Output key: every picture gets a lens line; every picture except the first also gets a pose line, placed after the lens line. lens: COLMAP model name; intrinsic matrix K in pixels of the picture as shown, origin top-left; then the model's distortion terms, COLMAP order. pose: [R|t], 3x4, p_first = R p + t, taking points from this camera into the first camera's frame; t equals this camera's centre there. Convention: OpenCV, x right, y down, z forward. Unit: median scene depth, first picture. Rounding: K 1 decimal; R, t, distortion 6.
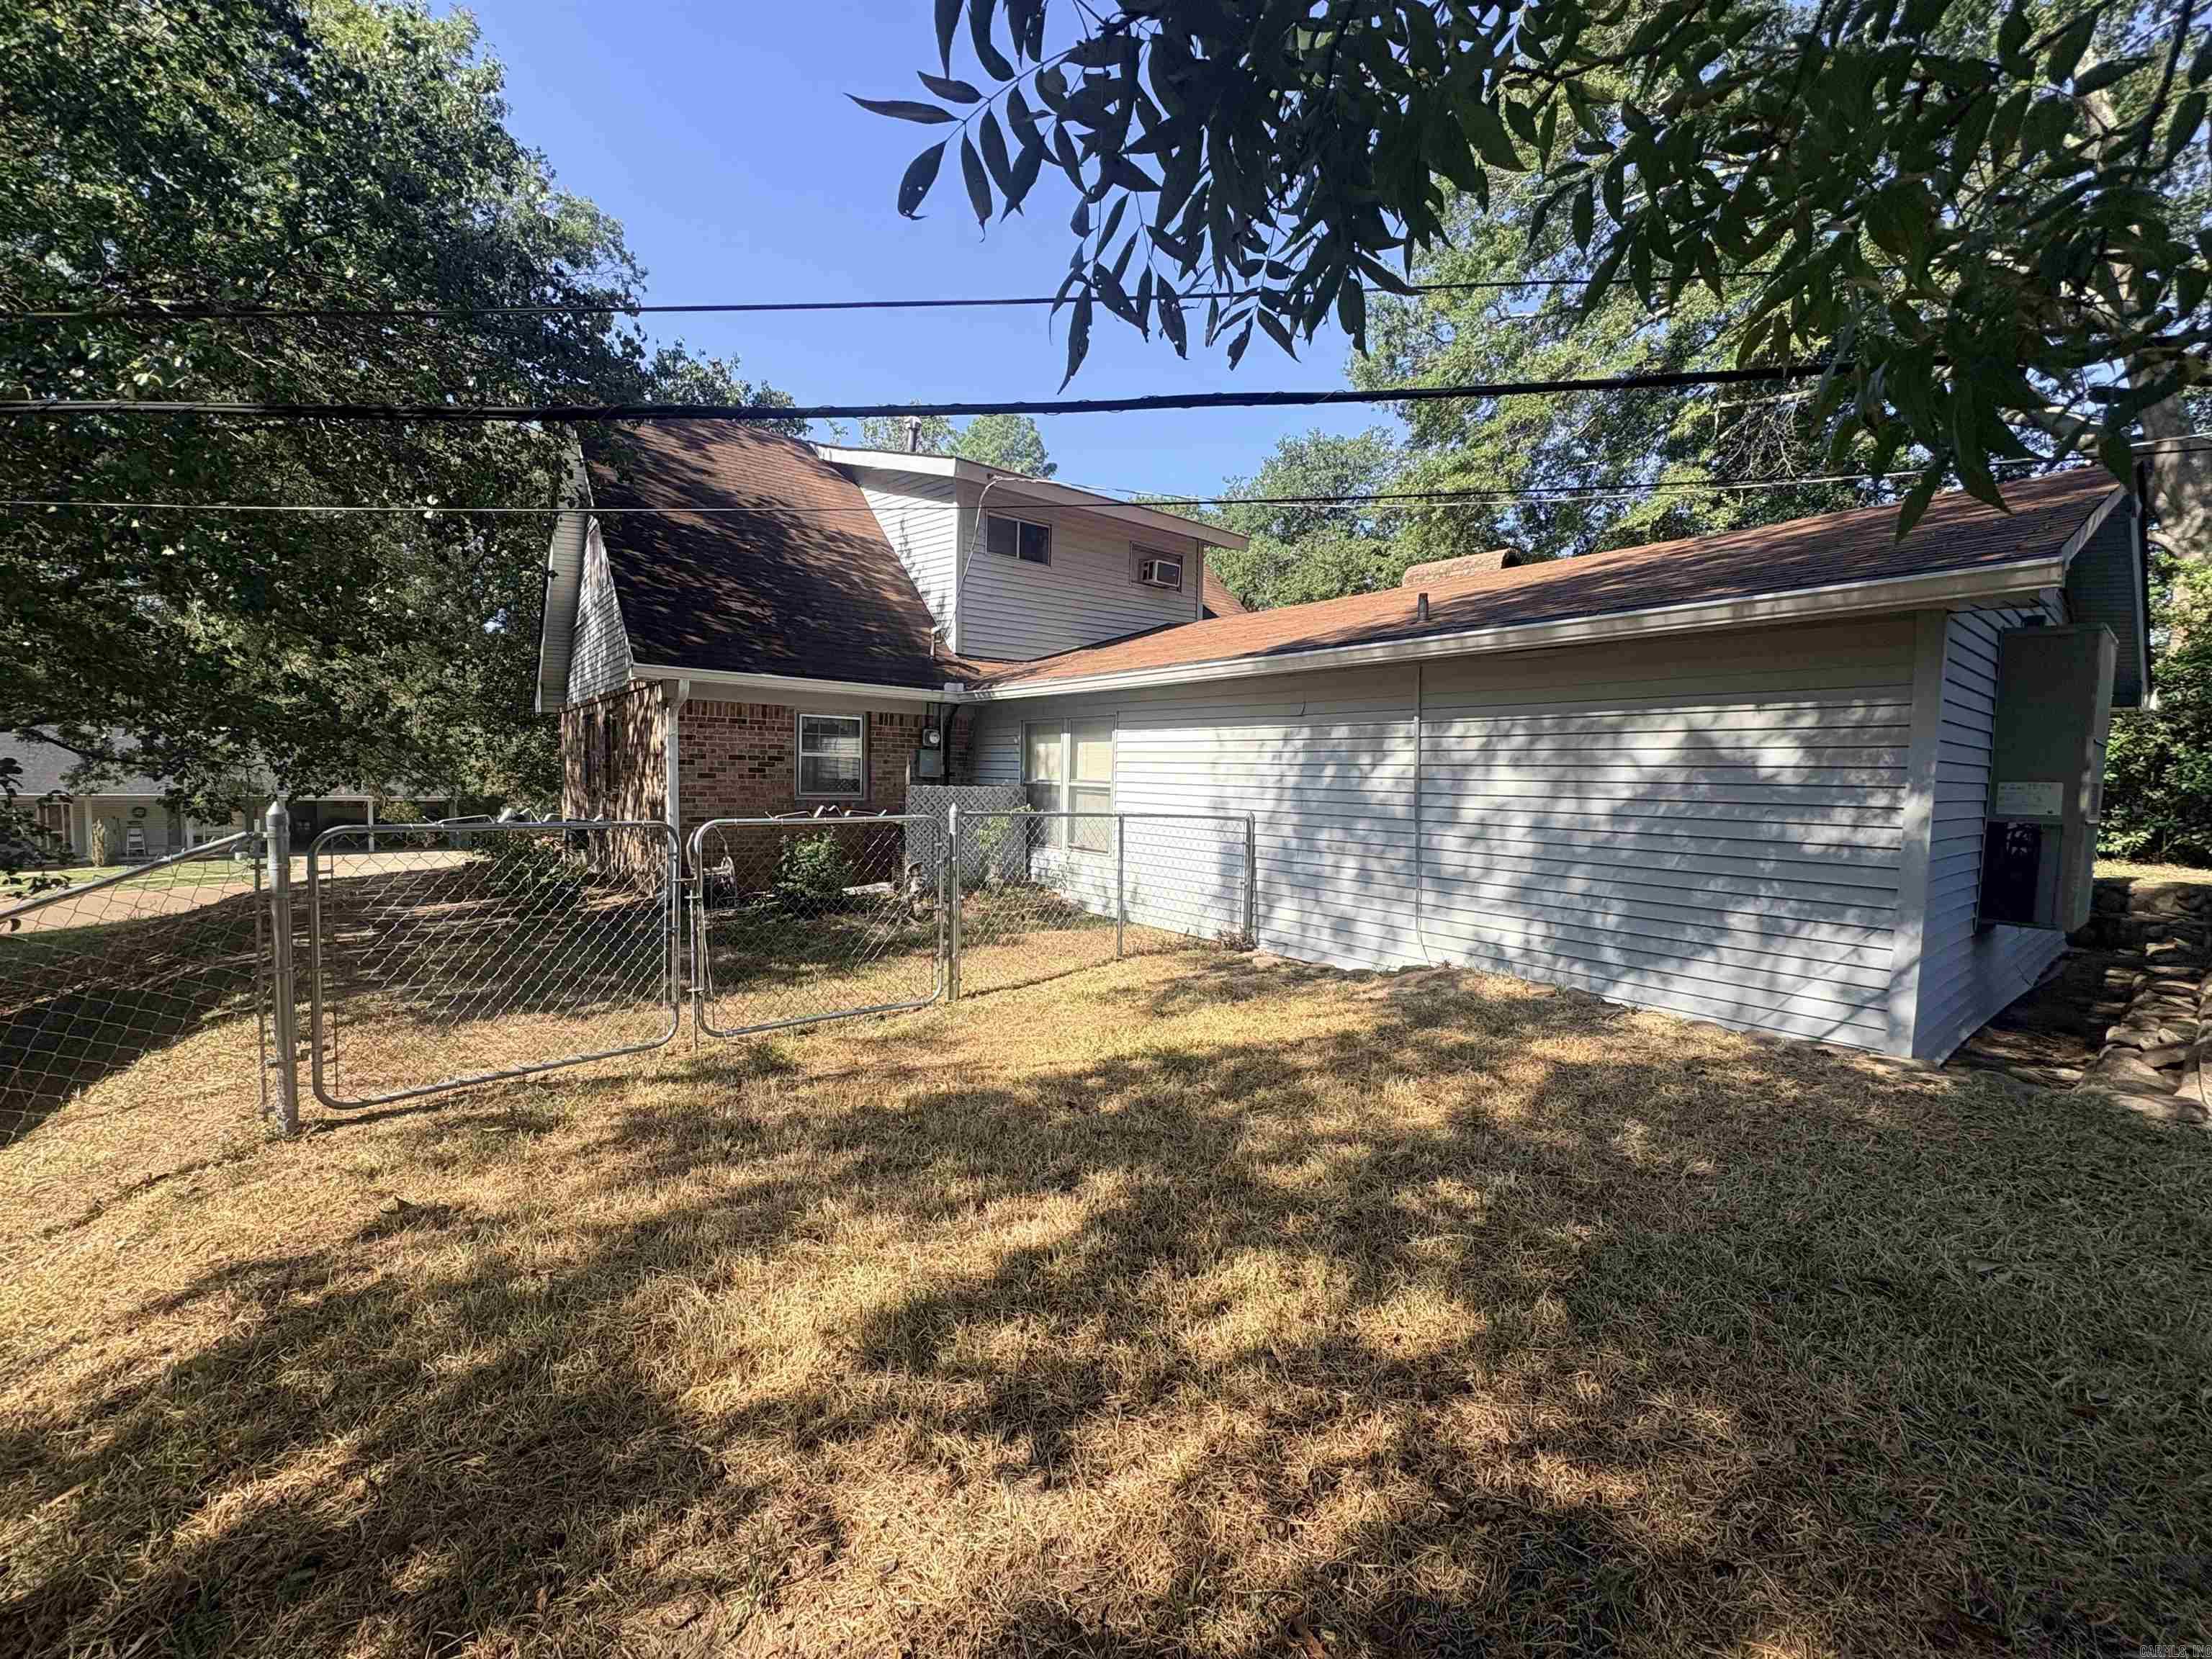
lens RADIAL K [[903.3, 0, 1106.0], [0, 903.3, 829.5], [0, 0, 1]] dist [-0.000043, 0.000300]
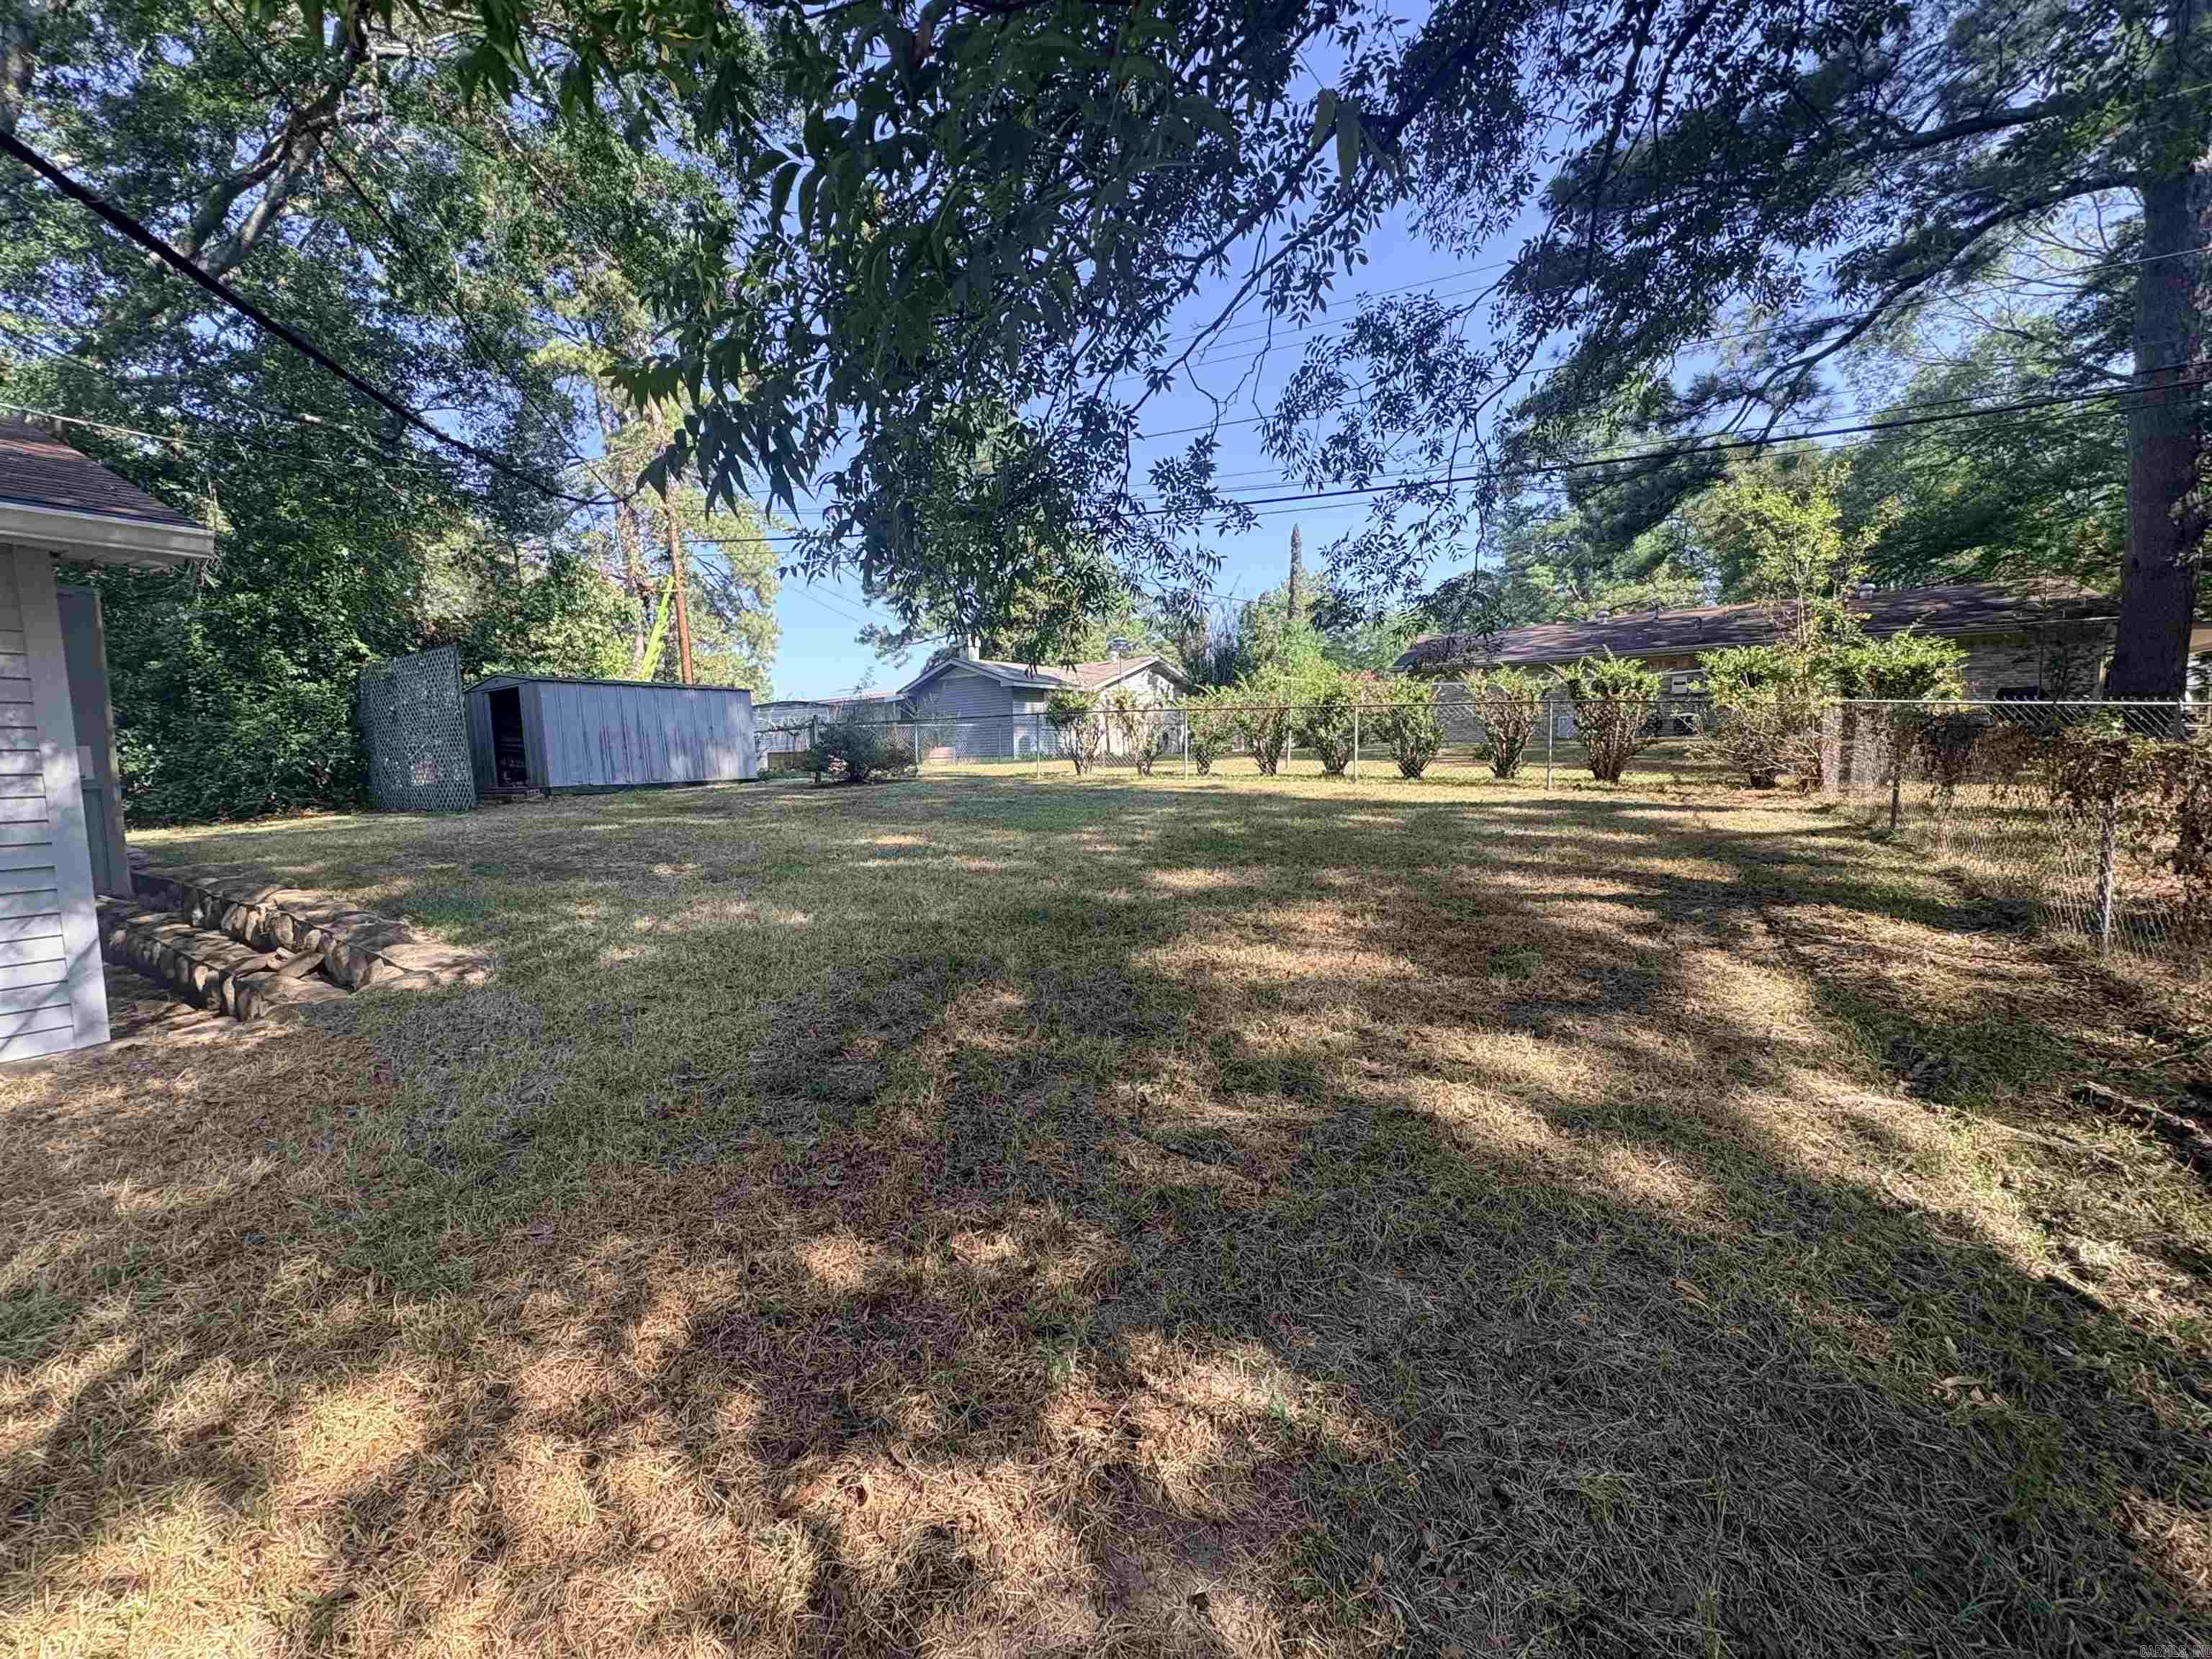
lens RADIAL K [[903.3, 0, 1106.0], [0, 903.3, 829.5], [0, 0, 1]] dist [-0.000043, 0.000300]
pose [[-0.320567, -0.101418, 0.941781, -0.643998], [0.075280, 0.988379, 0.132060, -0.019781], [-0.944230, 0.113231, -0.309207, 0.683132]]
